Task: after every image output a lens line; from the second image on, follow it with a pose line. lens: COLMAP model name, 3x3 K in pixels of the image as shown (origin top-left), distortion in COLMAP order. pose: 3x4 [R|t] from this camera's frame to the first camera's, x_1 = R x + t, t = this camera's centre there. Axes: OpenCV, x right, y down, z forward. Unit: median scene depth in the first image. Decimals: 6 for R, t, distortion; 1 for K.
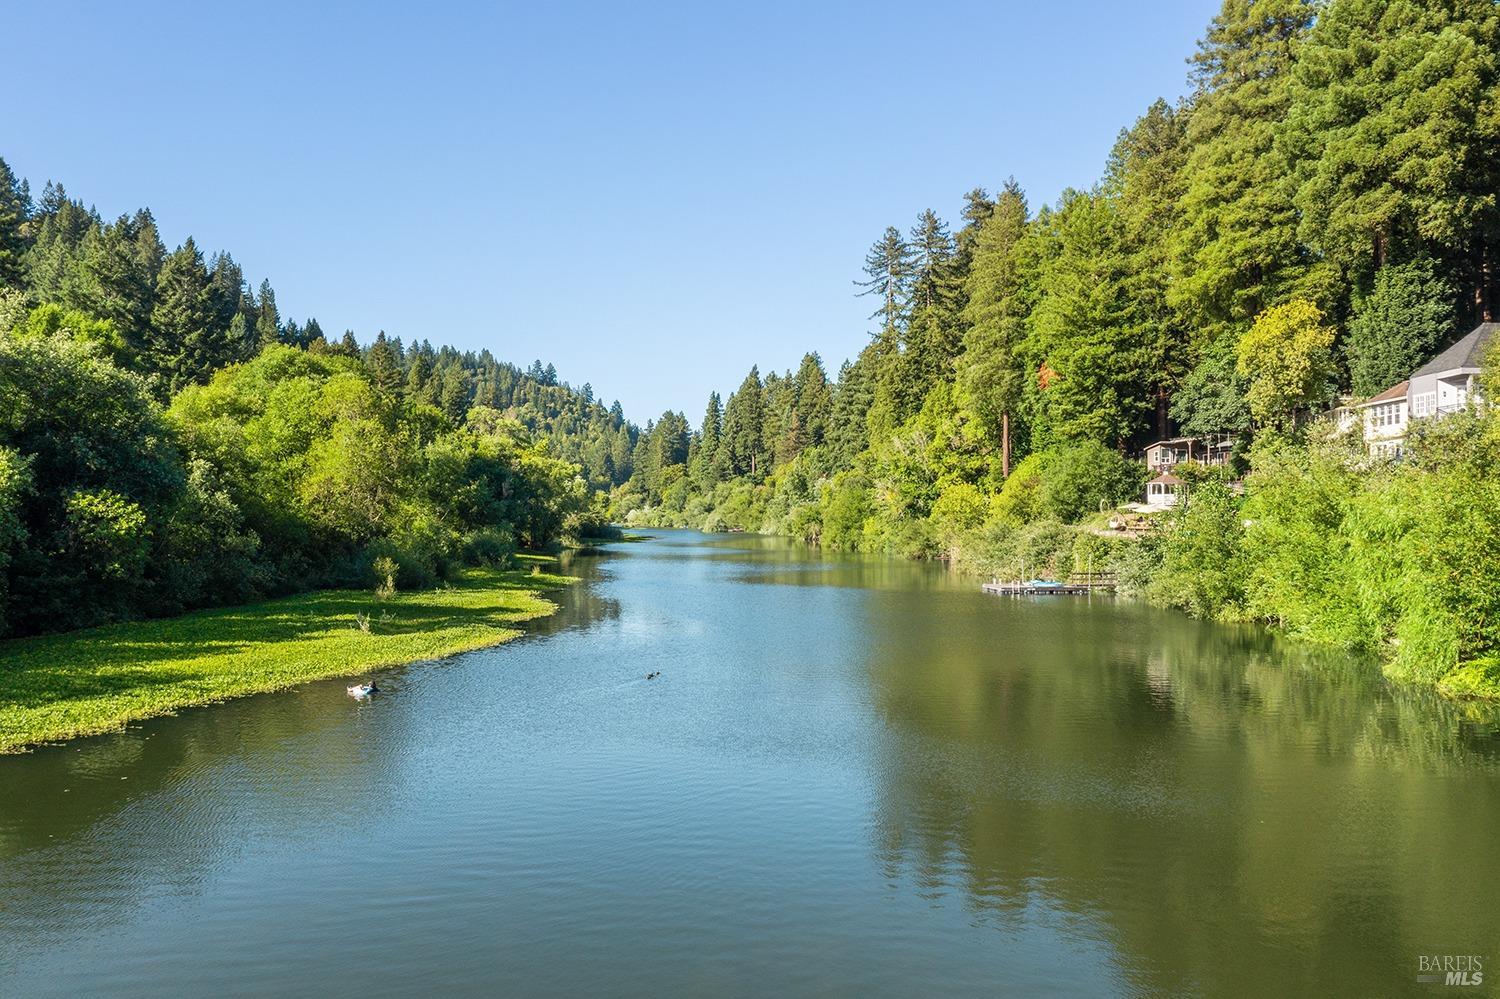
lens RADIAL K [[1165.7, 0, 751.8], [0, 1165.7, 498.6], [0, 0, 1]] dist [-0.007732, 0.006122]
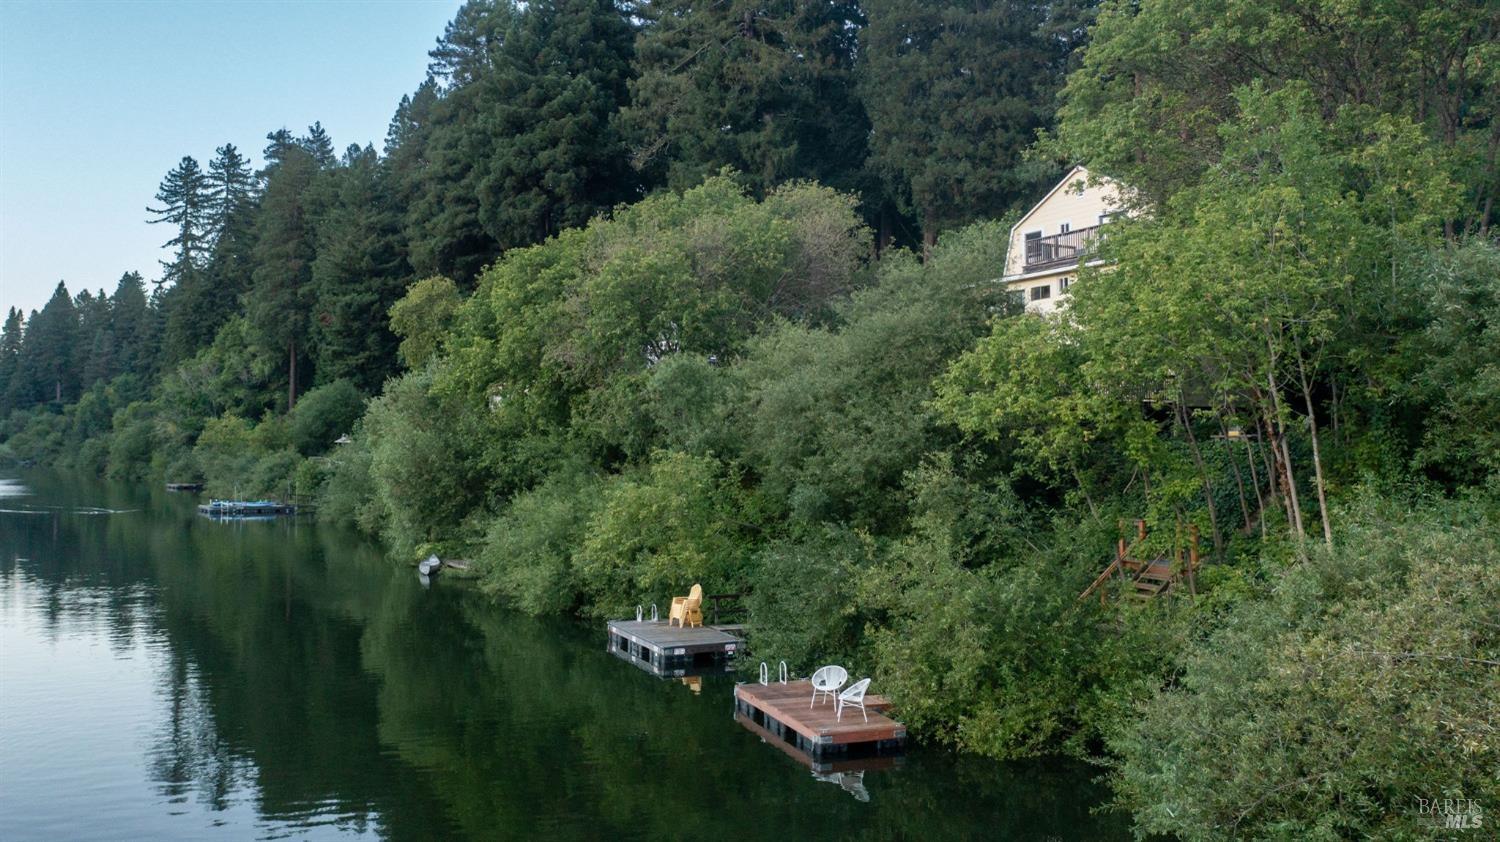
lens RADIAL K [[1175.2, 0, 748.1], [0, 1175.2, 424.1], [0, 0, 1]] dist [-0.031972, 0.000889]
pose [[0.872199, 0.016555, 0.488870, 0.074564], [-0.012844, 0.999858, -0.010942, -0.001505], [-0.488982, 0.003265, 0.872288, -0.132381]]
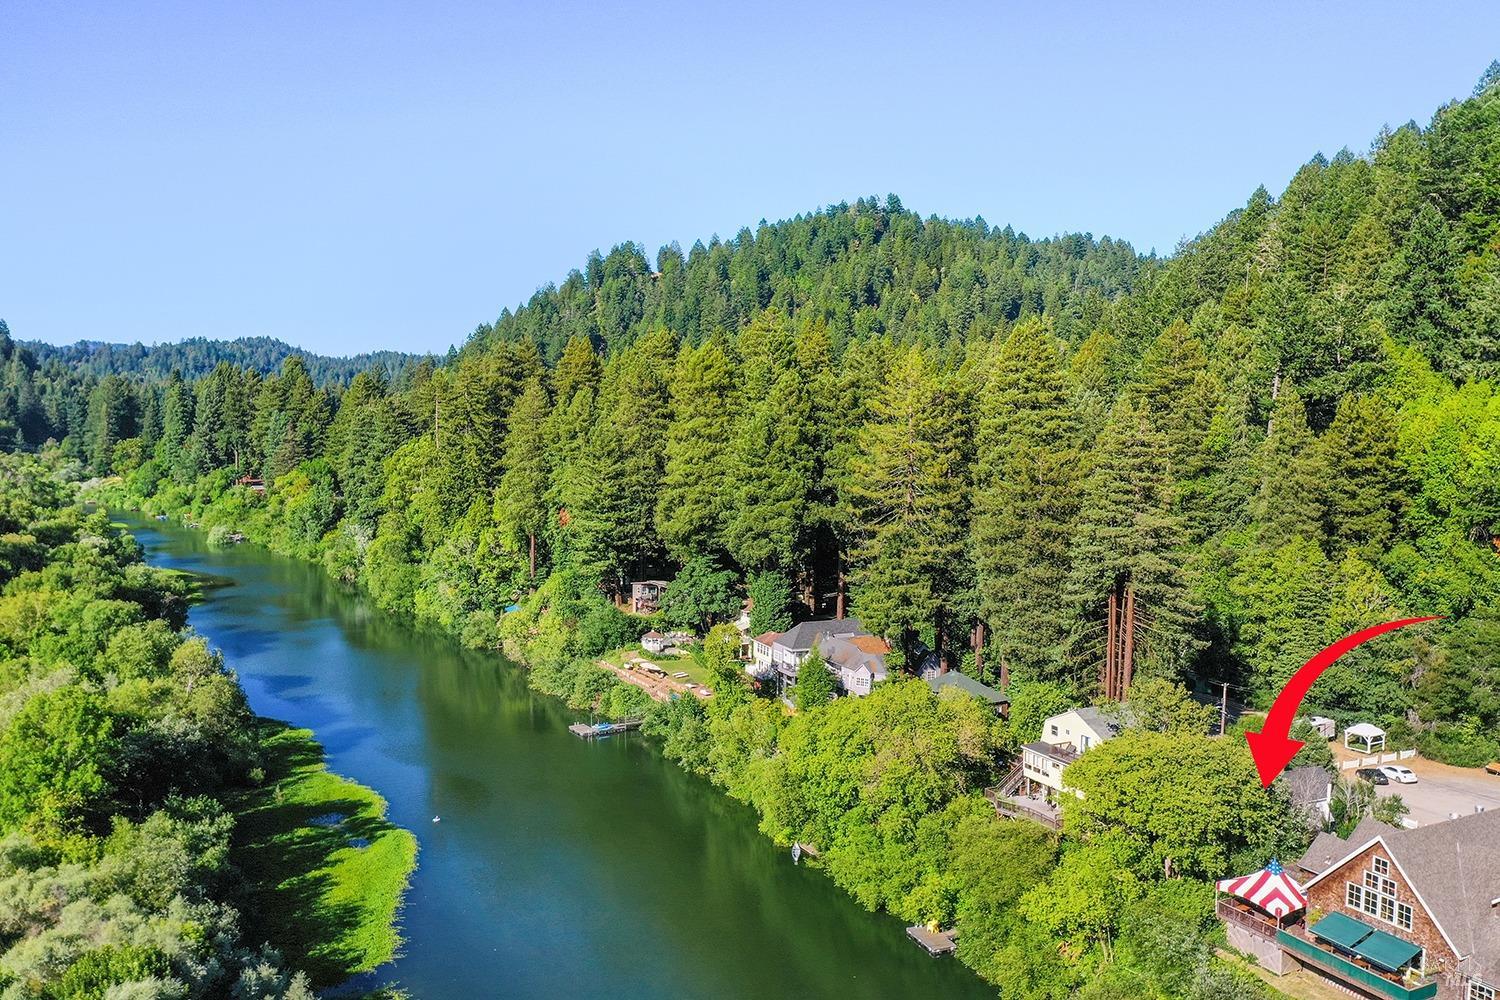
lens RADIAL K [[1263.8, 0, 745.1], [0, 1263.8, 497.6], [0, 0, 1]] dist [0.002260, 0.006907]
pose [[0.886177, -0.025680, 0.462634, -0.323000], [-0.027273, 0.993841, 0.107408, -0.347921], [-0.462543, -0.107800, 0.880019, -0.584724]]
